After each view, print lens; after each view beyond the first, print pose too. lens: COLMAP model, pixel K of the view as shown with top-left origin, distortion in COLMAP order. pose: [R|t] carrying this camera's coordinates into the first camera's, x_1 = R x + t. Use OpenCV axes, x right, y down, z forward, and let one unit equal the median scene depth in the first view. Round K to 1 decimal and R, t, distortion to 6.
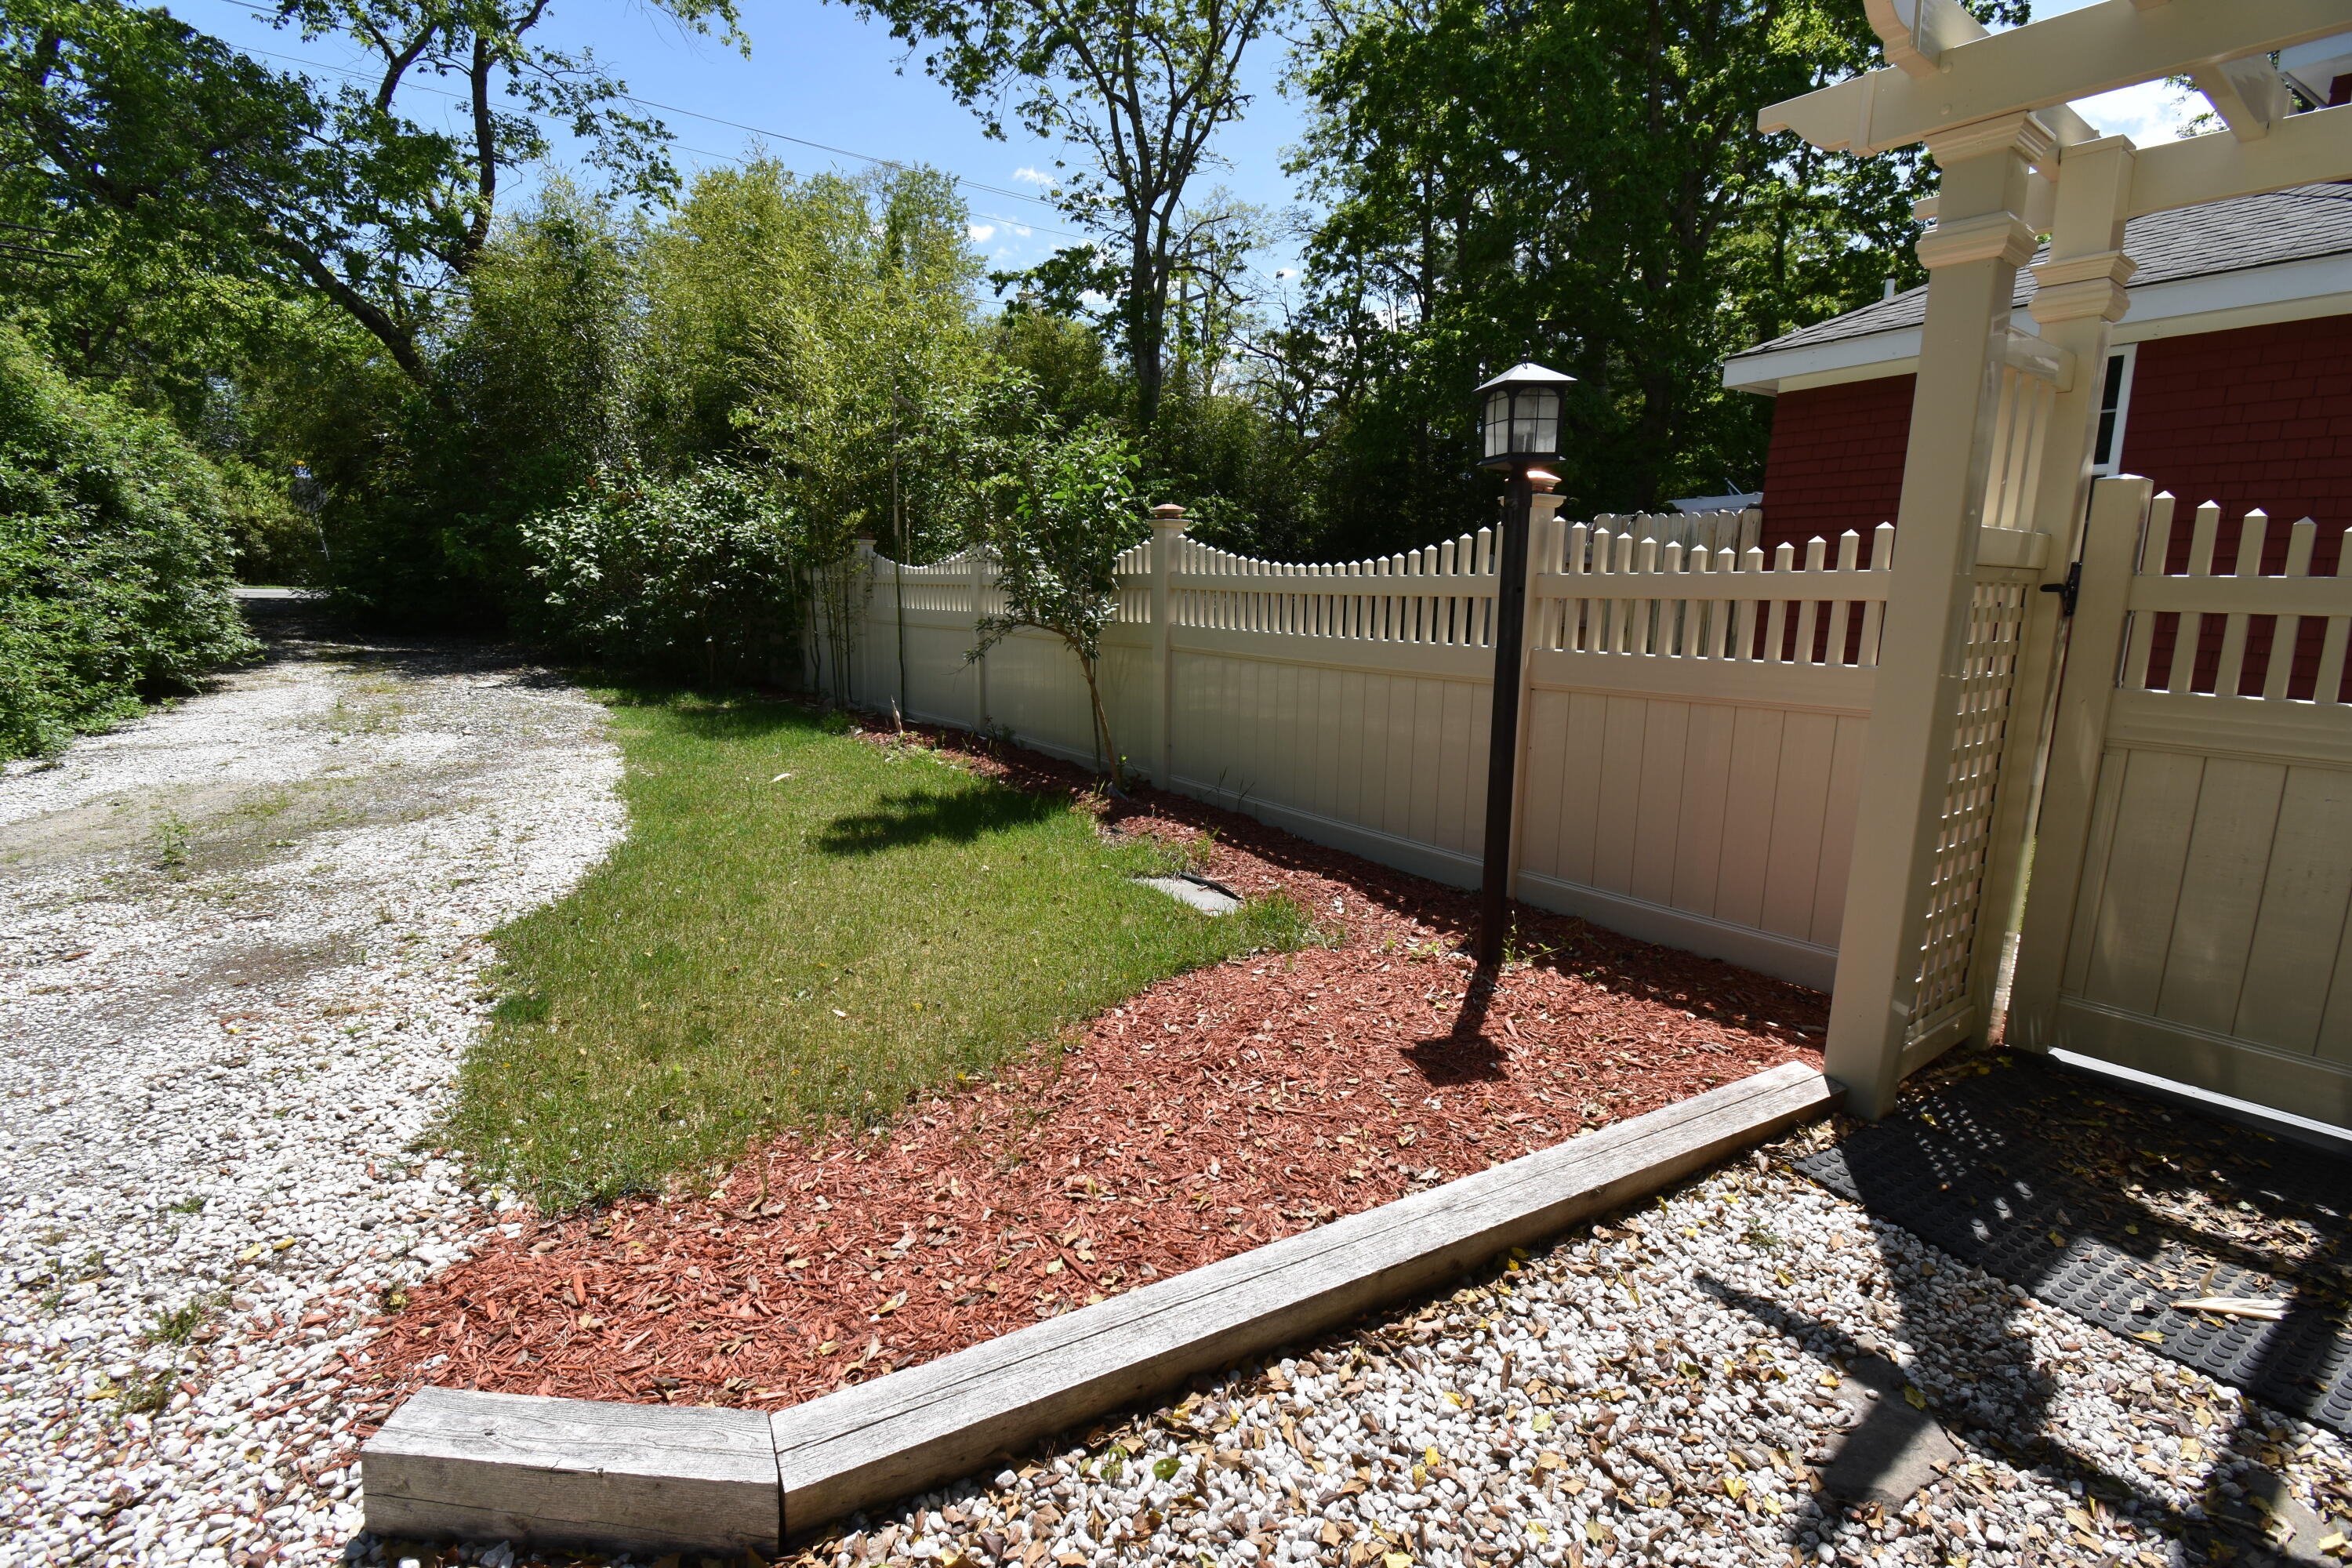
lens RADIAL K [[1014.9, 0, 1175.4], [0, 1014.9, 785.8], [0, 0, 1]] dist [0.002687, 0.000162]
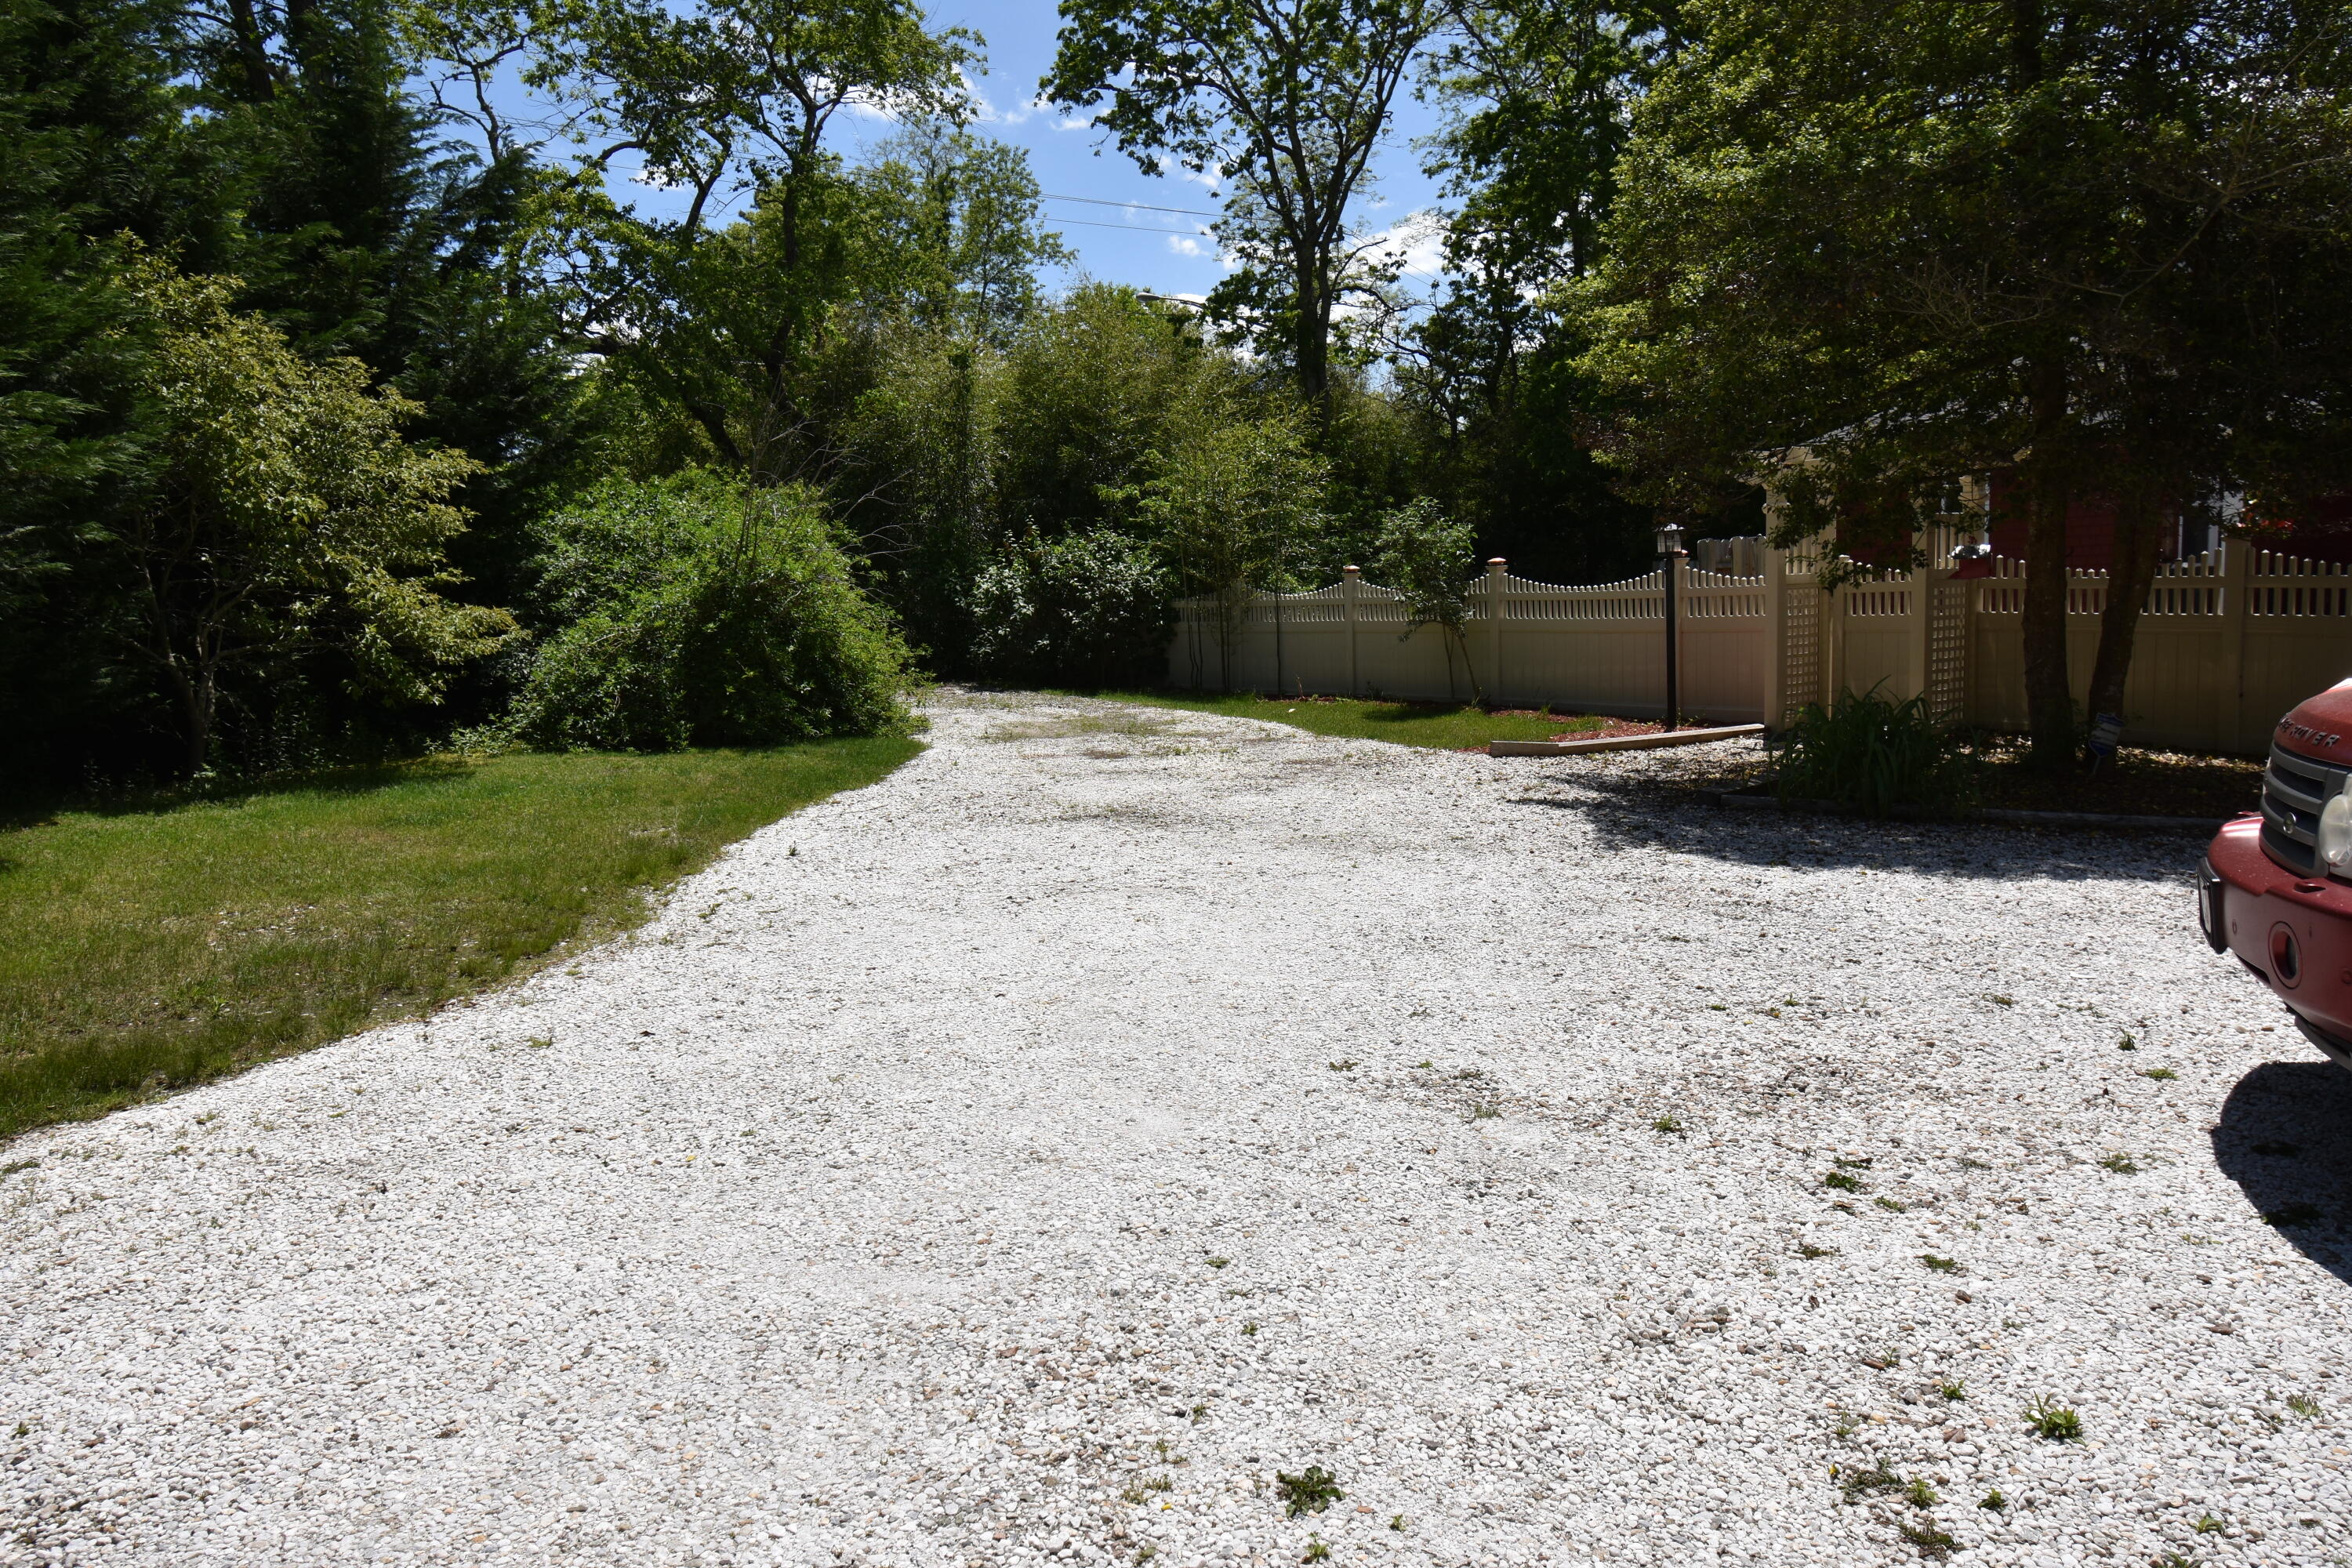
lens RADIAL K [[1495.2, 0, 1176.8], [0, 1495.2, 784.0], [0, 0, 1]] dist [-0.002386, -0.000287]
pose [[0.998303, -0.051612, -0.026965, -0.148352], [0.049701, 0.996495, -0.067289, 0.084155], [0.030343, 0.065835, 0.997369, -0.489960]]
